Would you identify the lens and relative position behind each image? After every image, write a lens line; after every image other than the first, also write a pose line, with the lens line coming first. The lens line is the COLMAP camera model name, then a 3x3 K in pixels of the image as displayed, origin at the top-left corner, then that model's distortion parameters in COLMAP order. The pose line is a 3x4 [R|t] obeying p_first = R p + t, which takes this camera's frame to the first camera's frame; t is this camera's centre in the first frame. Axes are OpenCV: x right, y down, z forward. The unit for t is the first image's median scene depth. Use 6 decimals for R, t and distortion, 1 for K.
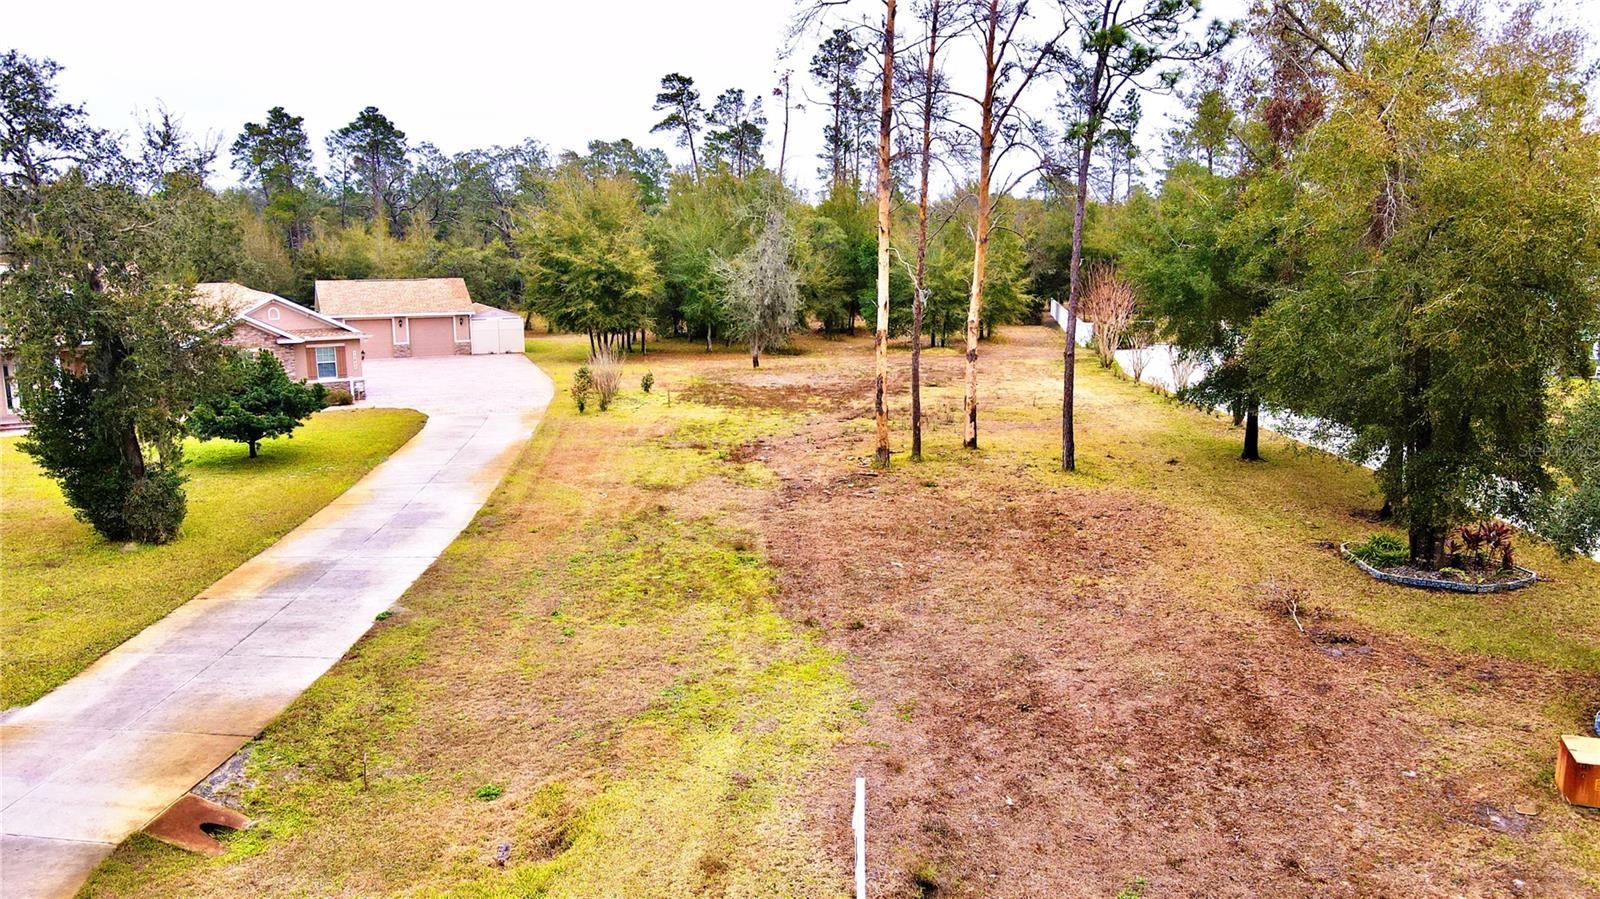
lens RADIAL K [[1182.7, 0, 798.7], [0, 1182.7, 440.8], [0, 0, 1]] dist [0.000068, 0.027328]
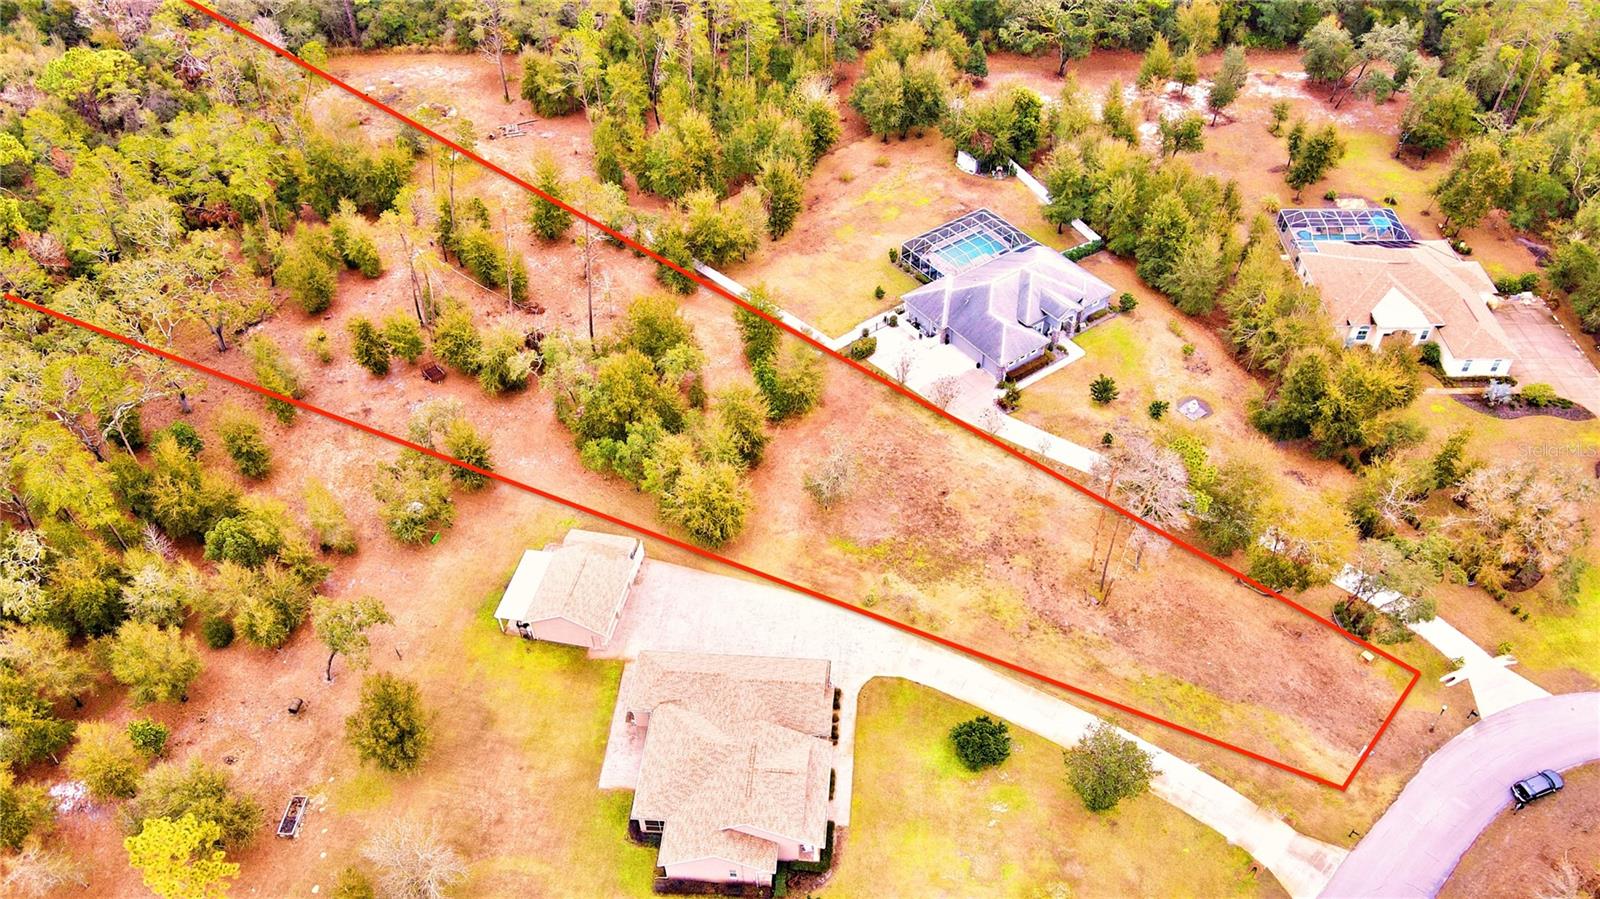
lens RADIAL K [[1182.7, 0, 796.3], [0, 1182.7, 451.7], [0, 0, 1]] dist [0.000068, 0.027328]
pose [[0.590022, -0.561673, 0.579998, -3.581933], [0.150346, 0.782232, 0.604573, -4.160432], [-0.793265, -0.269511, 0.545979, 0.190635]]
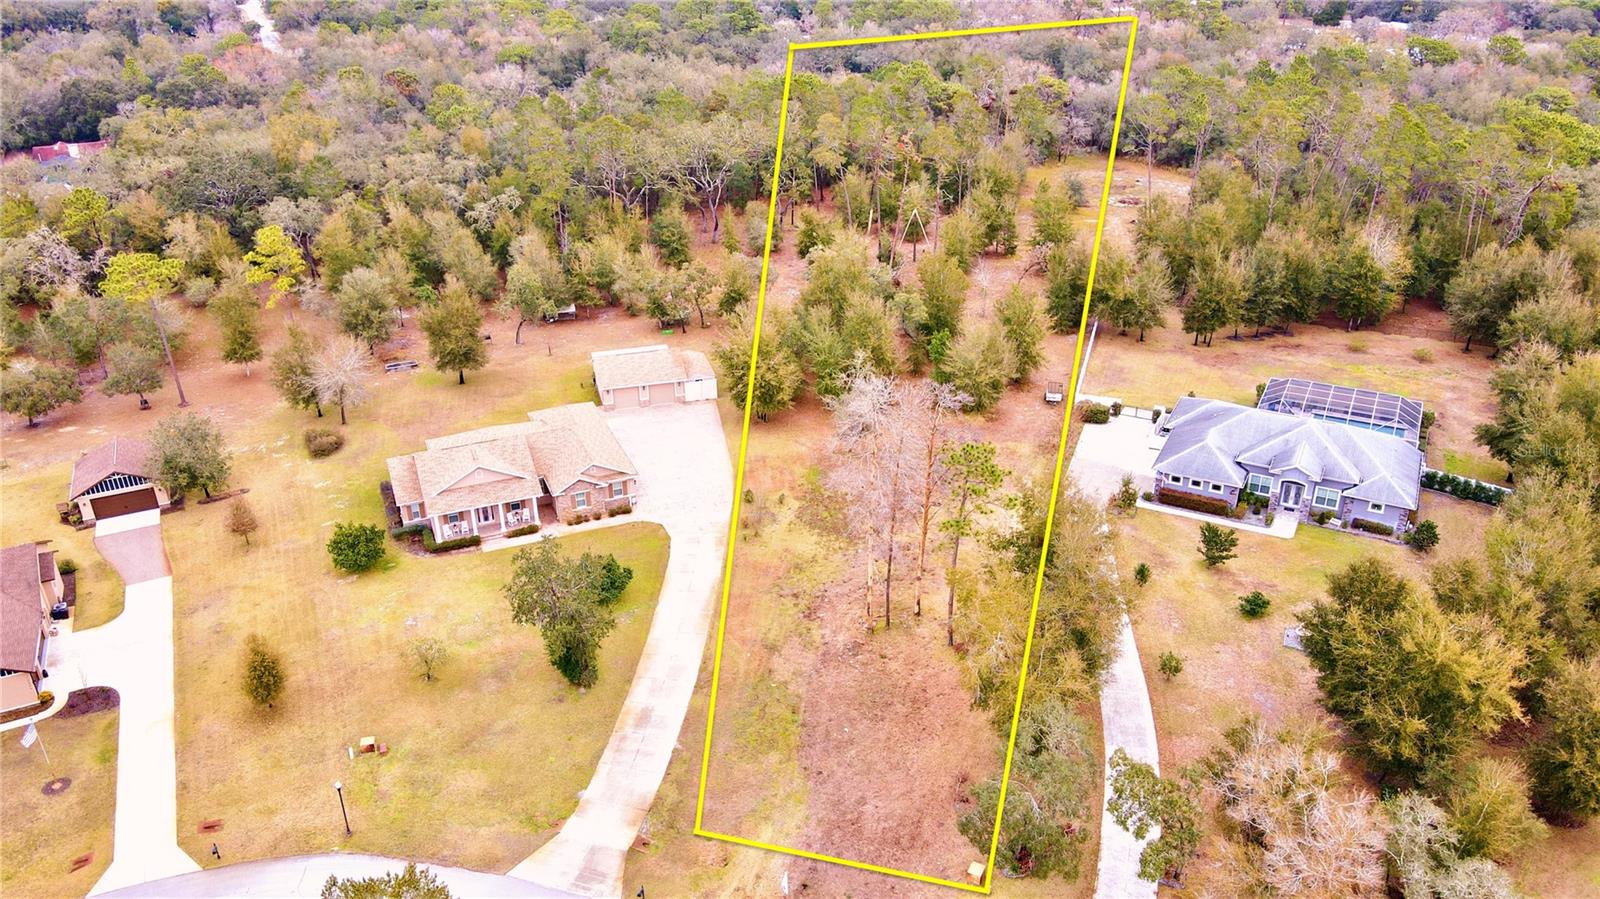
lens RADIAL K [[1182.7, 0, 800.1], [0, 1182.7, 449.8], [0, 0, 1]] dist [0.000068, 0.027328]
pose [[0.986989, 0.068503, -0.145465, 0.469090], [-0.023953, 0.957249, 0.288270, -1.864018], [0.158994, -0.281035, 0.946435, -2.075653]]
